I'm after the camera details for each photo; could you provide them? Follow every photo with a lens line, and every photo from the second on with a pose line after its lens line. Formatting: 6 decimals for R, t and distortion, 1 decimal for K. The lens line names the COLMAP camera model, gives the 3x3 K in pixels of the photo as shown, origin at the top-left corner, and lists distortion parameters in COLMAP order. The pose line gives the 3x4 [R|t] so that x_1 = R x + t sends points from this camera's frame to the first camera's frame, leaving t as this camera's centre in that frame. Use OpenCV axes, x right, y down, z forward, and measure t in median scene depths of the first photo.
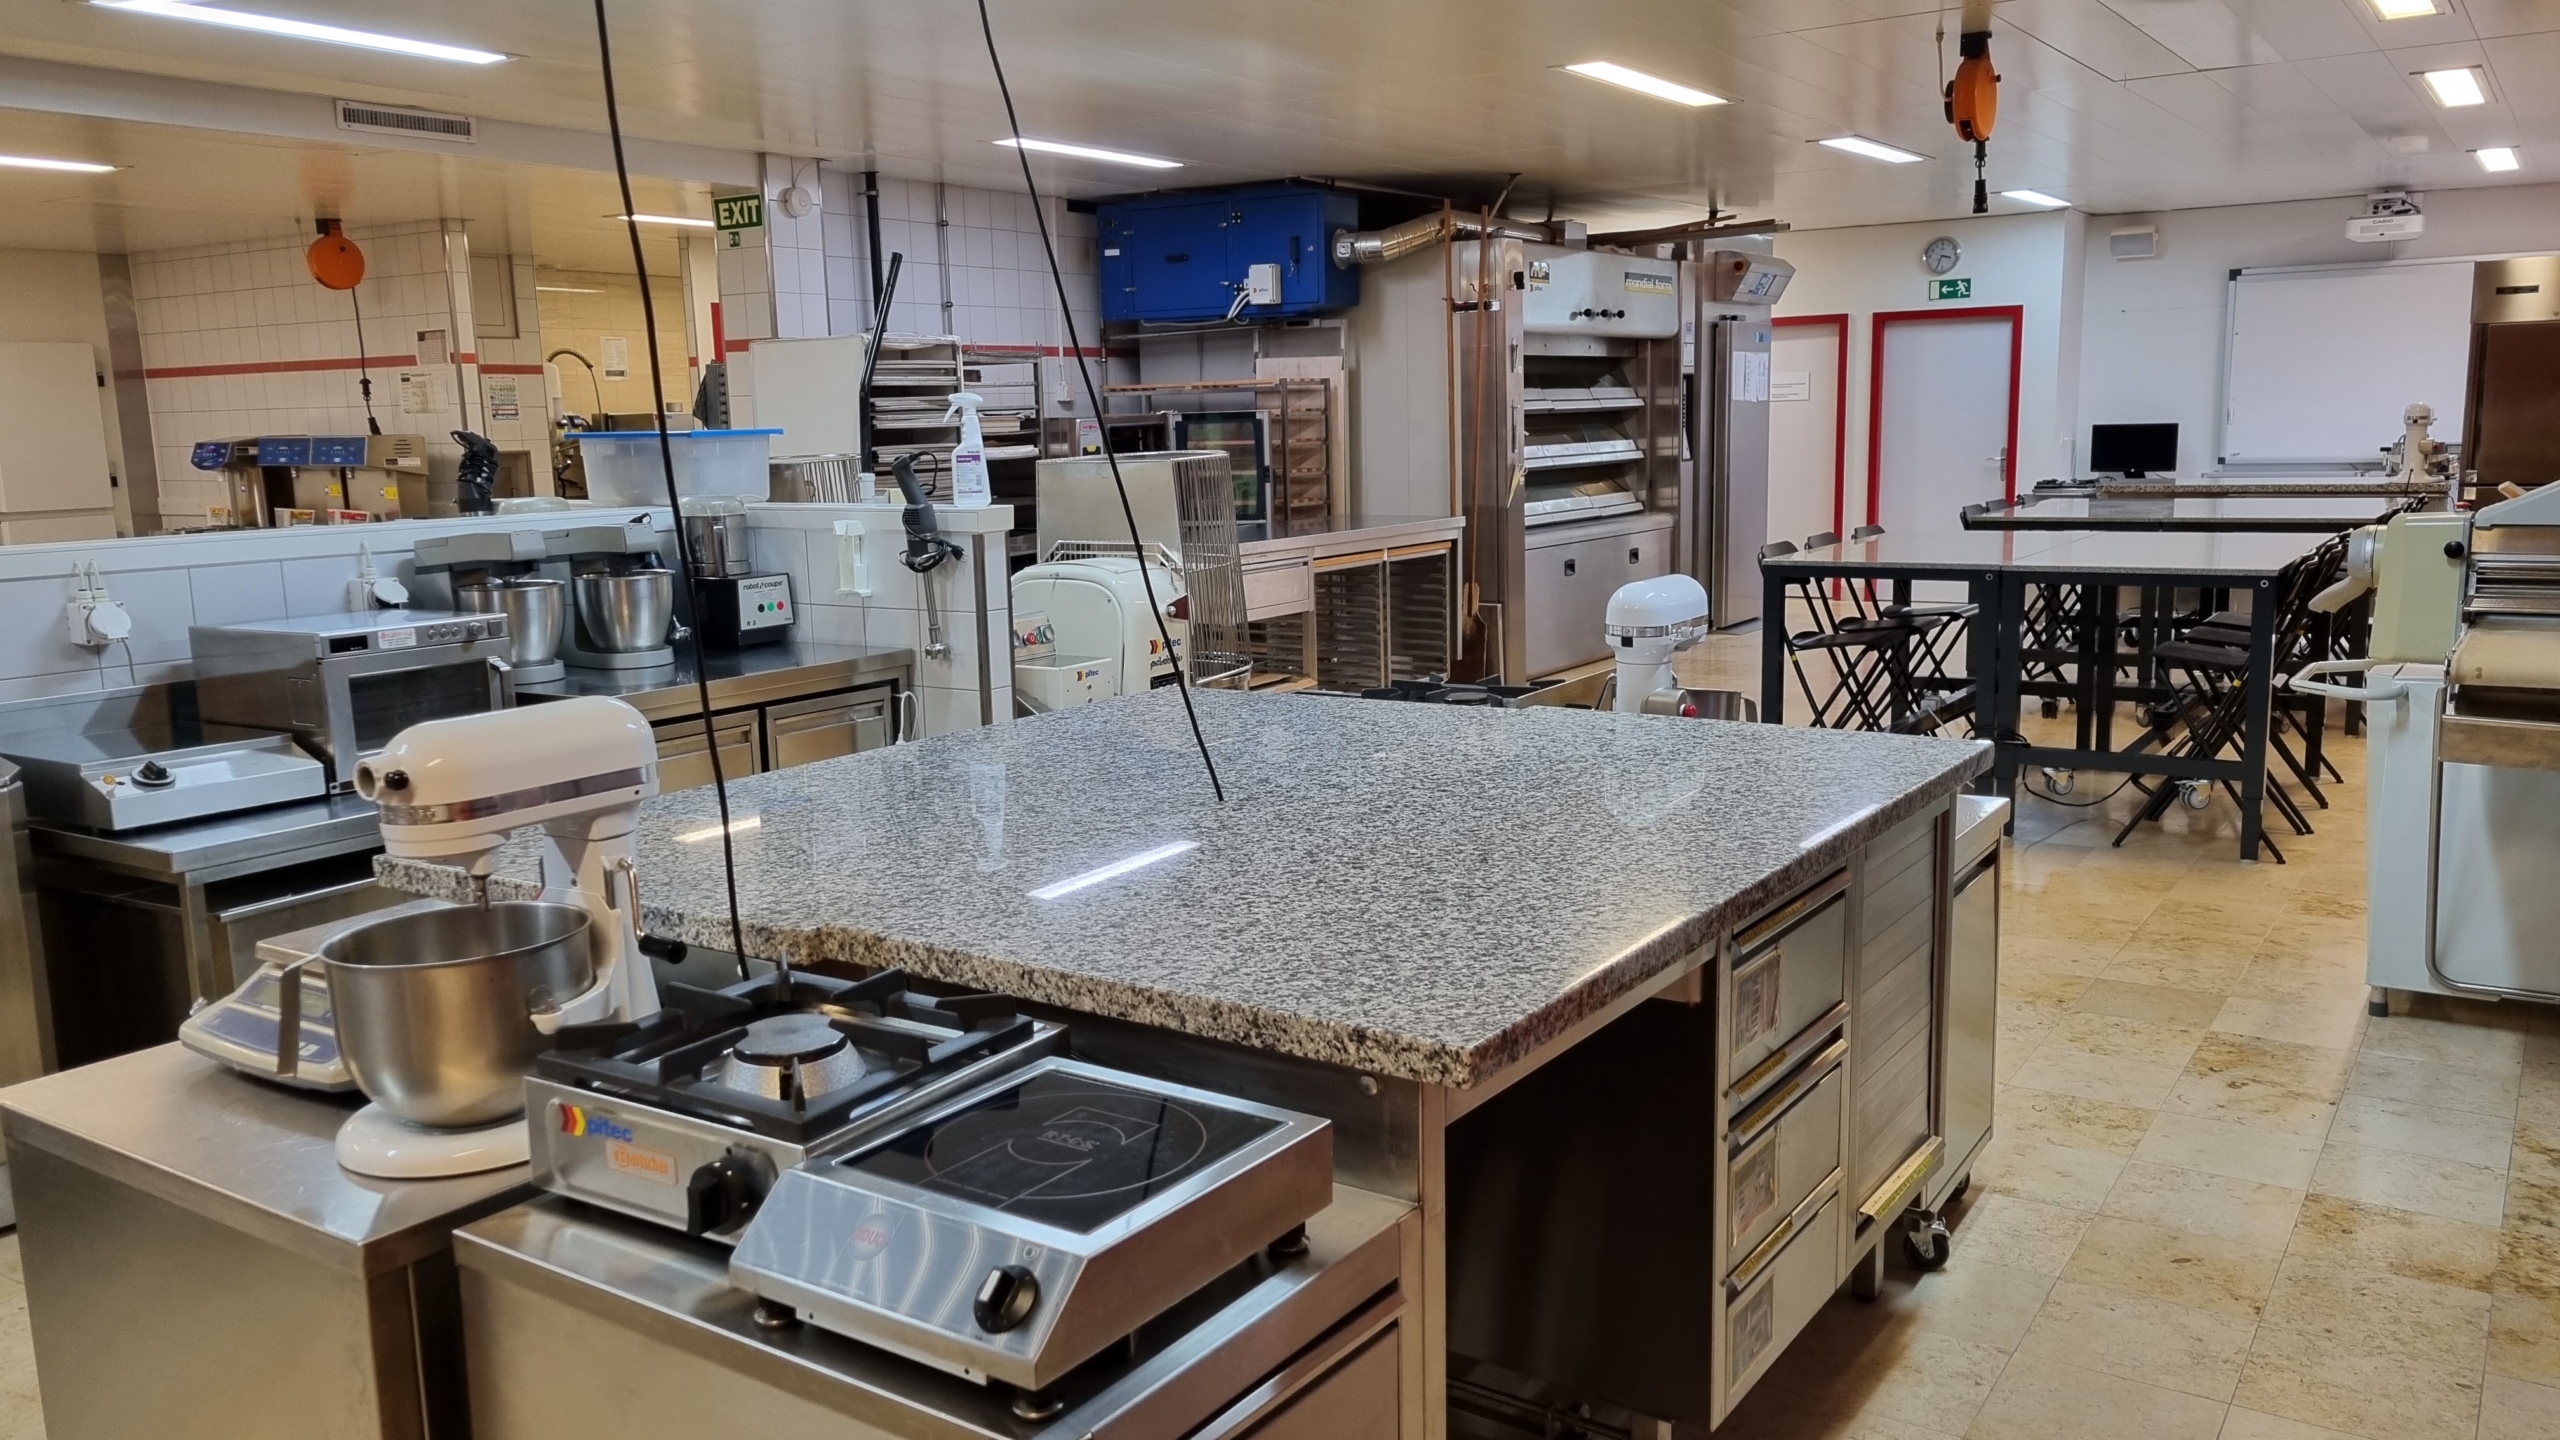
lens RADIAL K [[1912.0, 0, 1279.7], [0, 1912.0, 734.0], [0, 0, 1]] dist [0.047834, -0.015195]
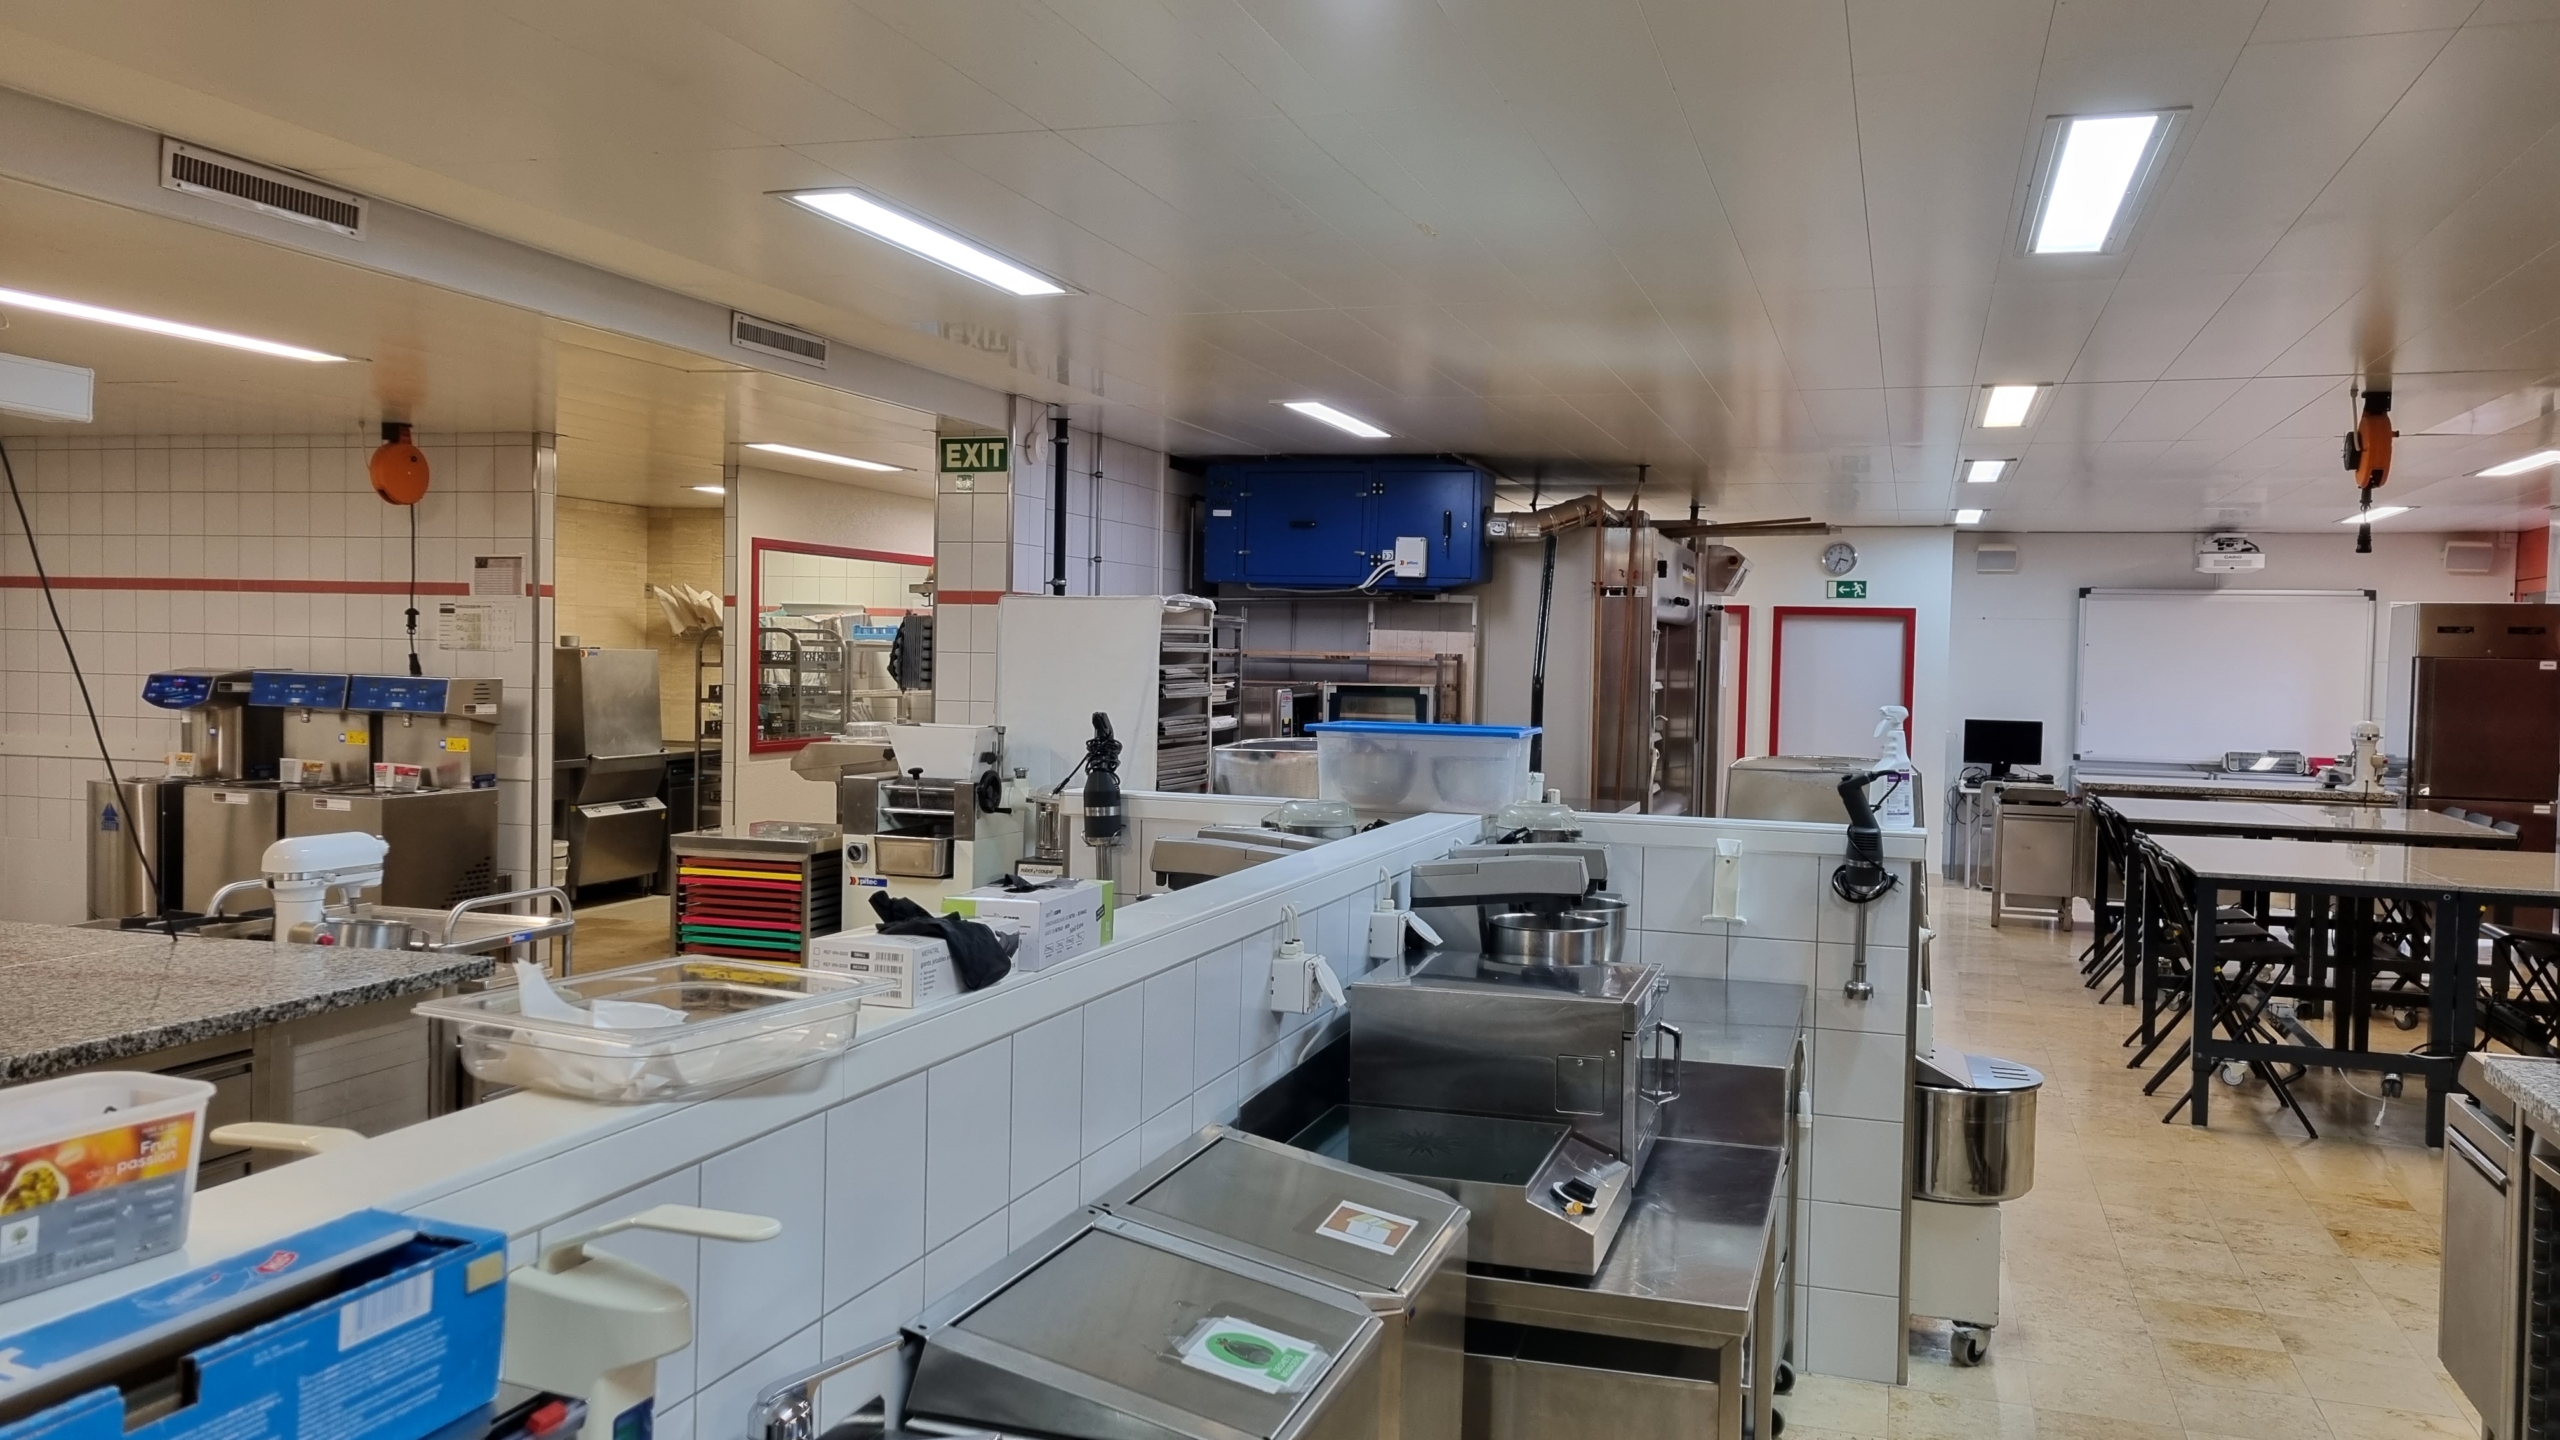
lens RADIAL K [[1912.0, 0, 1277.6], [0, 1912.0, 715.1], [0, 0, 1]] dist [0.047834, -0.015195]
pose [[0.961438, 0.035728, 0.272690, -0.333953], [0.001095, 0.991021, -0.133705, -0.024732], [-0.275019, 0.128847, 0.952766, 0.101265]]
